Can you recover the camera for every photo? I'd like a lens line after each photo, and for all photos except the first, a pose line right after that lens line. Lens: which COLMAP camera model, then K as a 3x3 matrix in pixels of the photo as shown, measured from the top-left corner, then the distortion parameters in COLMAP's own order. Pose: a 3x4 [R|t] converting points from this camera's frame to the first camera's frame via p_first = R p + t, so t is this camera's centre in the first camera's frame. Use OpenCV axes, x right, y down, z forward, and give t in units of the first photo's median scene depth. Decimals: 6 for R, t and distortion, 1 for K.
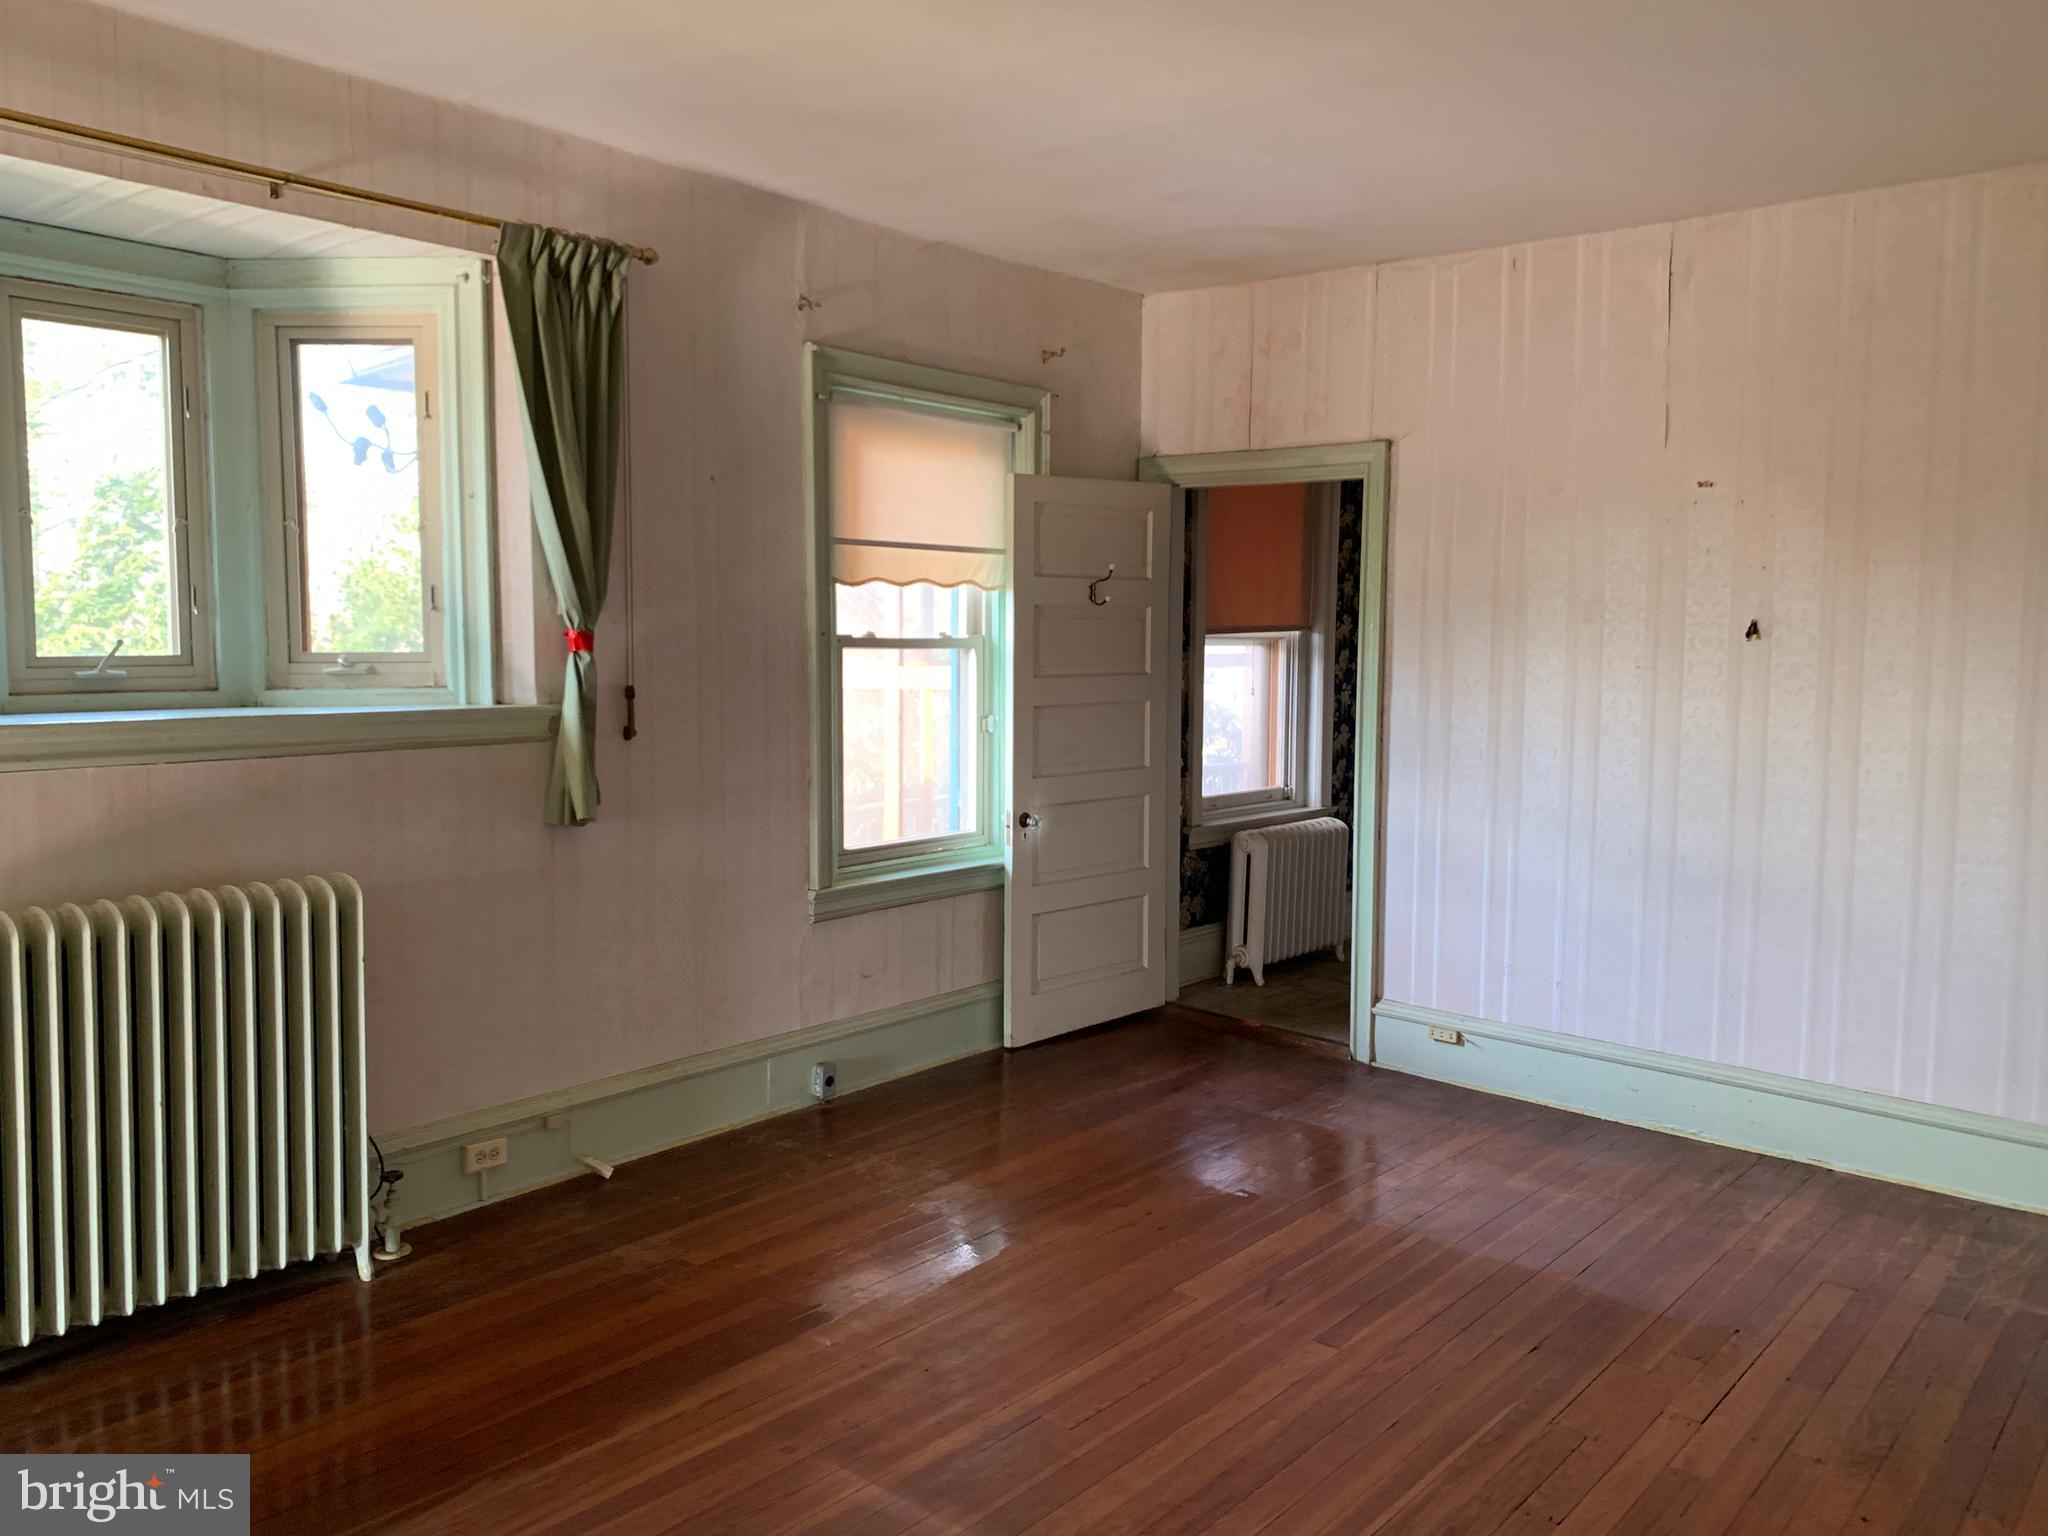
lens RADIAL K [[1581.6, 0, 1020.3], [0, 1581.6, 755.8], [0, 0, 1]] dist [0.050605, -0.031235]
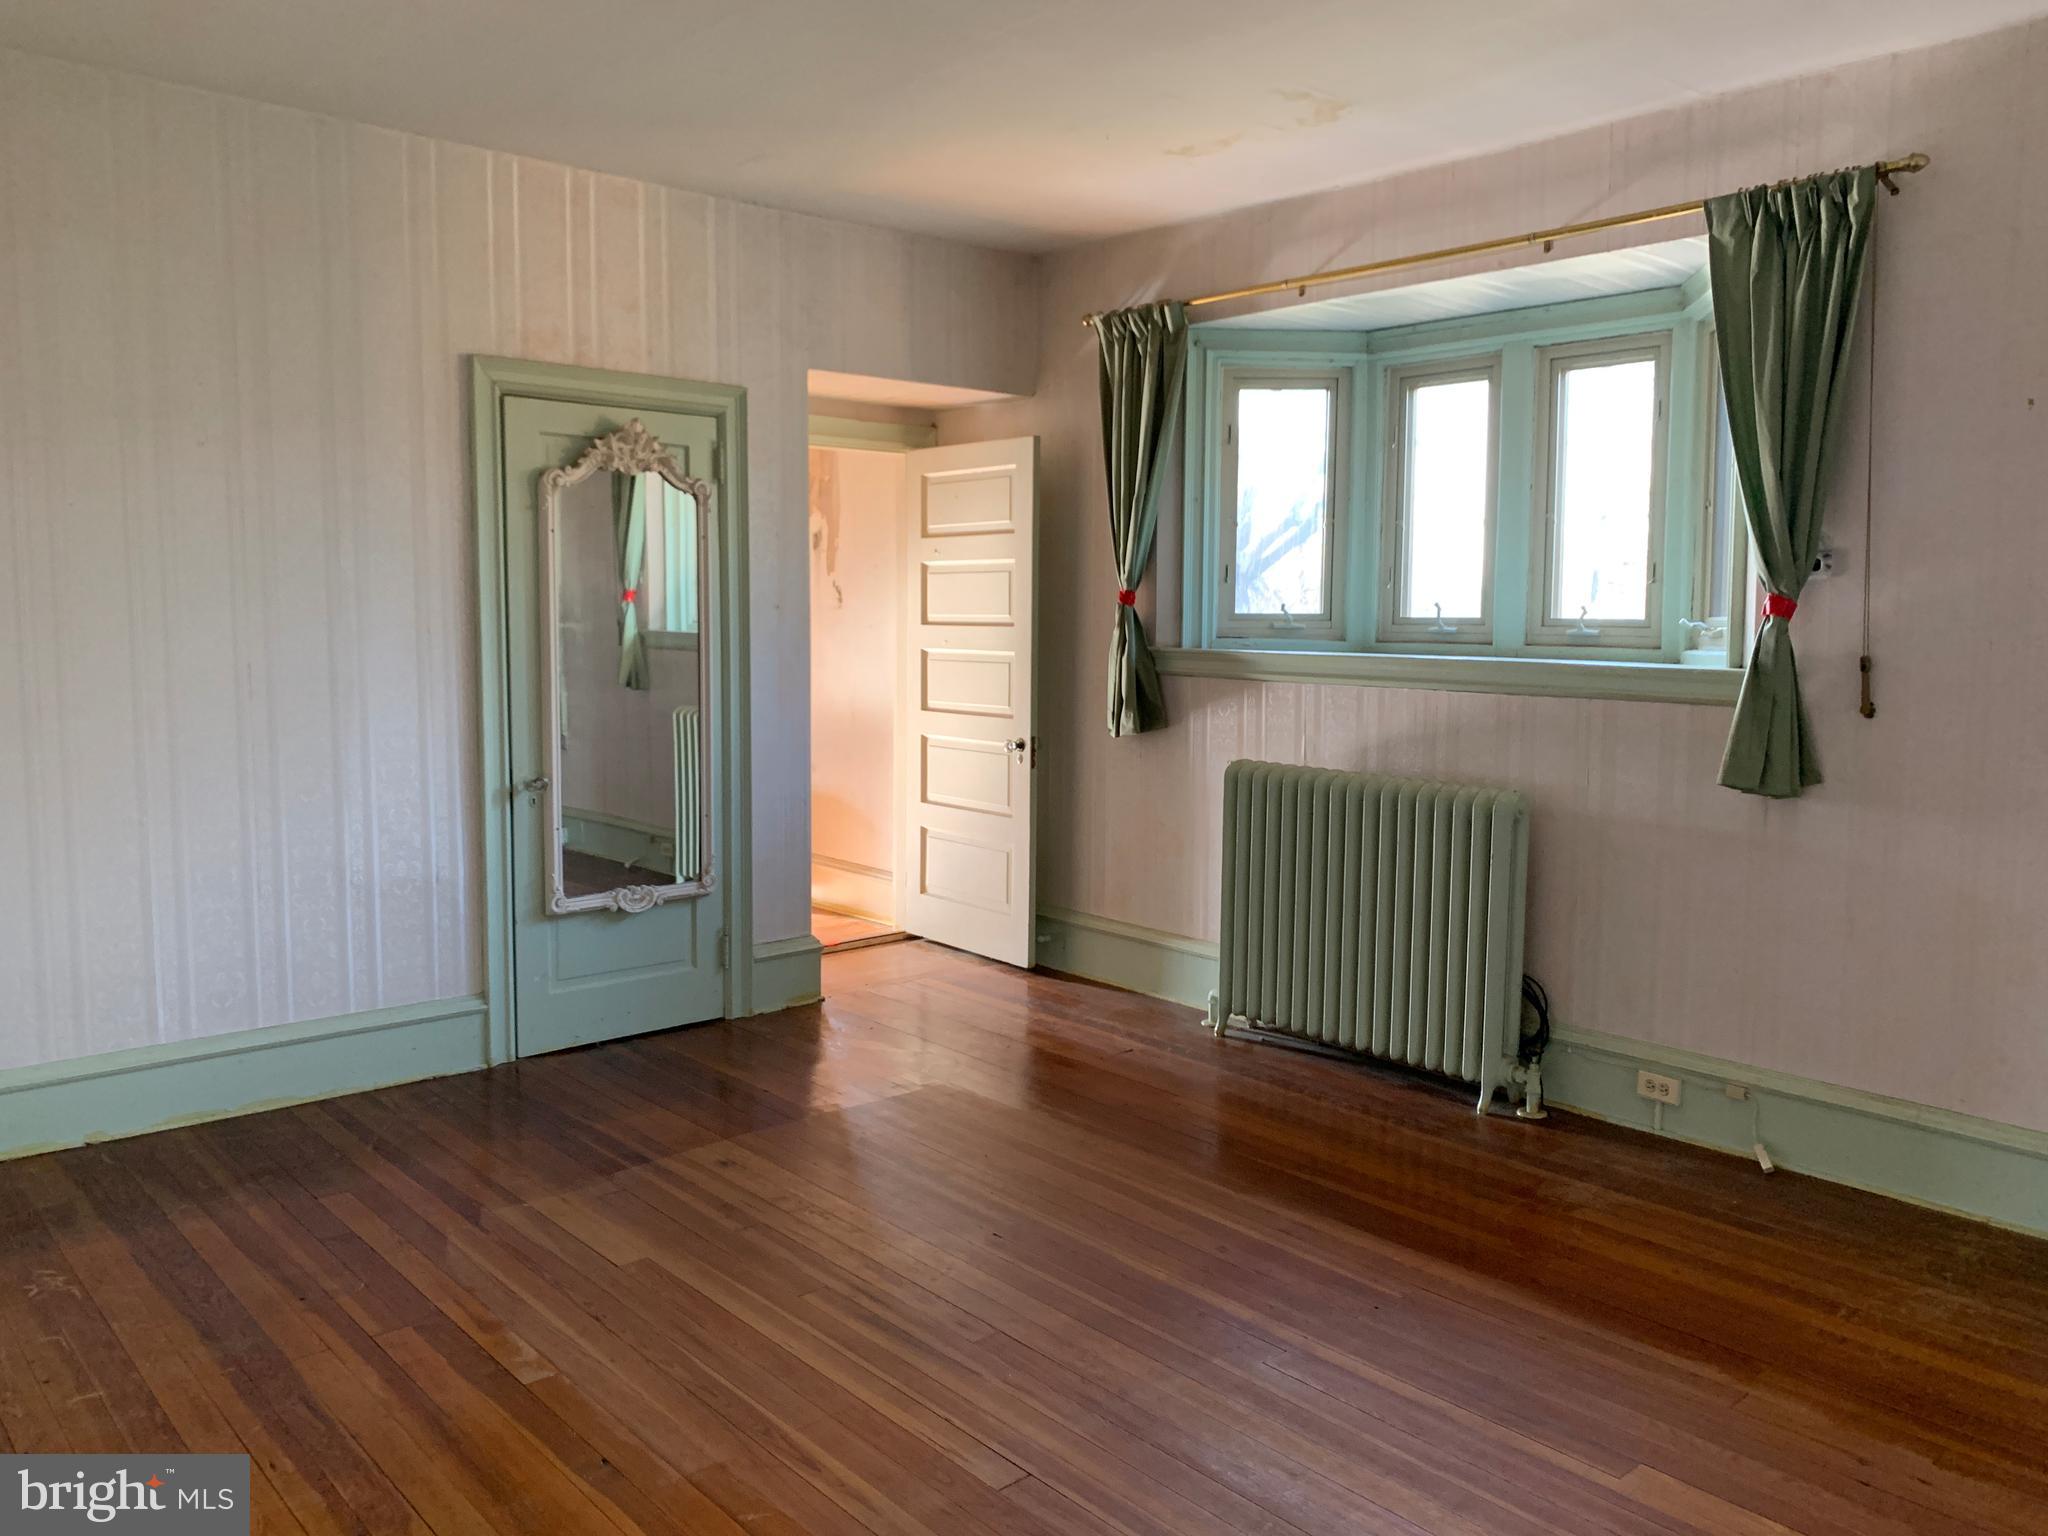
lens RADIAL K [[1581.6, 0, 1031.3], [0, 1581.6, 761.5], [0, 0, 1]] dist [0.050605, -0.031235]
pose [[-0.128435, 0.091994, -0.987442, 0.781055], [-0.095541, 0.989909, 0.104650, -0.038637], [0.987105, 0.107782, -0.118350, 0.713500]]
